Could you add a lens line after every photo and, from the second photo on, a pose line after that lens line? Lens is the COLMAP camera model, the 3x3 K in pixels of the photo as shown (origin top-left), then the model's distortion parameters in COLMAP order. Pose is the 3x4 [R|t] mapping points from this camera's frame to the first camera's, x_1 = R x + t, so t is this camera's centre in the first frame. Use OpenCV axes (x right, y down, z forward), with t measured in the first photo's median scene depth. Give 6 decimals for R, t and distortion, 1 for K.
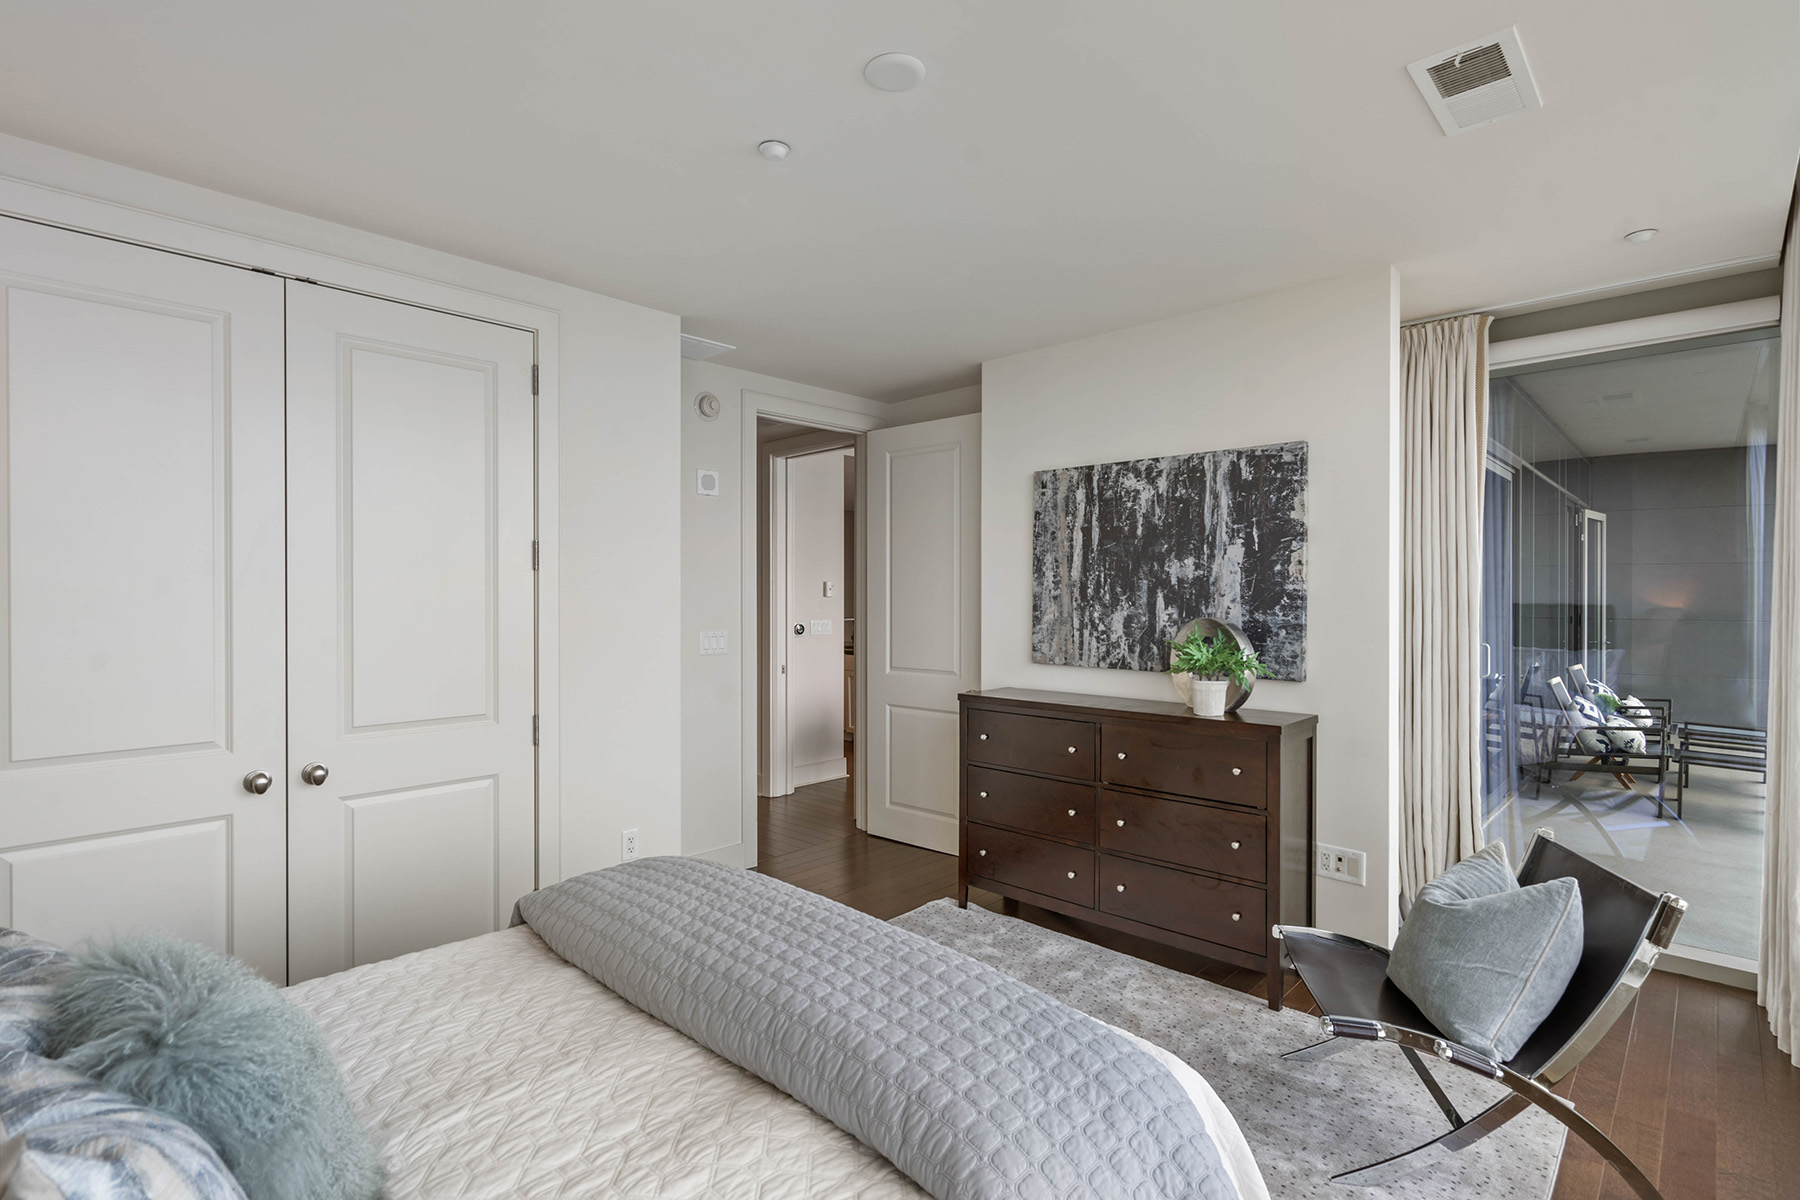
lens RADIAL K [[834.8, 0, 893.7], [0, 834.8, 593.4], [0, 0, 1]] dist [-0.002094, 0.000120]
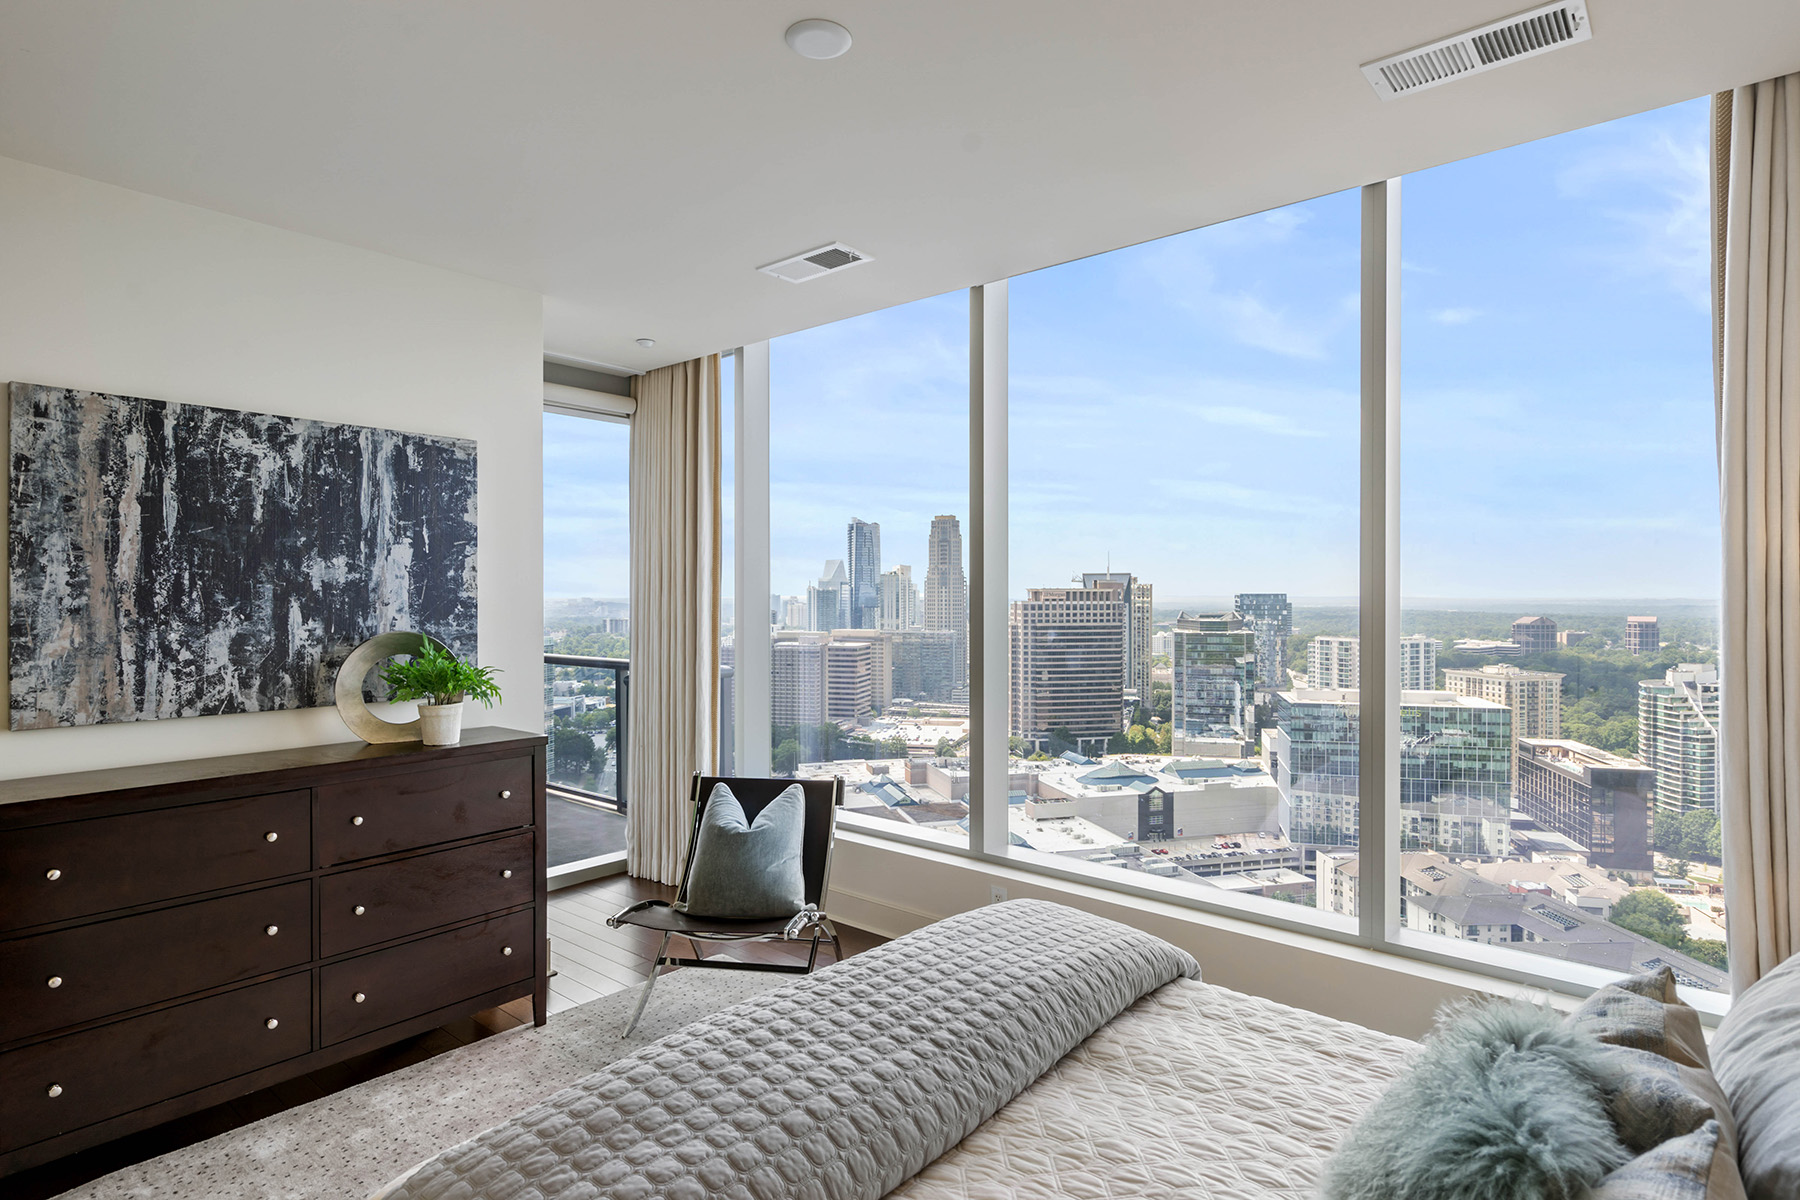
lens RADIAL K [[957.8, 0, 899.9], [0, 957.8, 592.1], [0, 0, 1]] dist [0.007626, -0.002317]
pose [[-0.057158, 0.000092, 0.998365, -0.532947], [-0.001789, 0.999998, -0.000194, -0.009376], [-0.998364, -0.001797, -0.057157, 0.490788]]
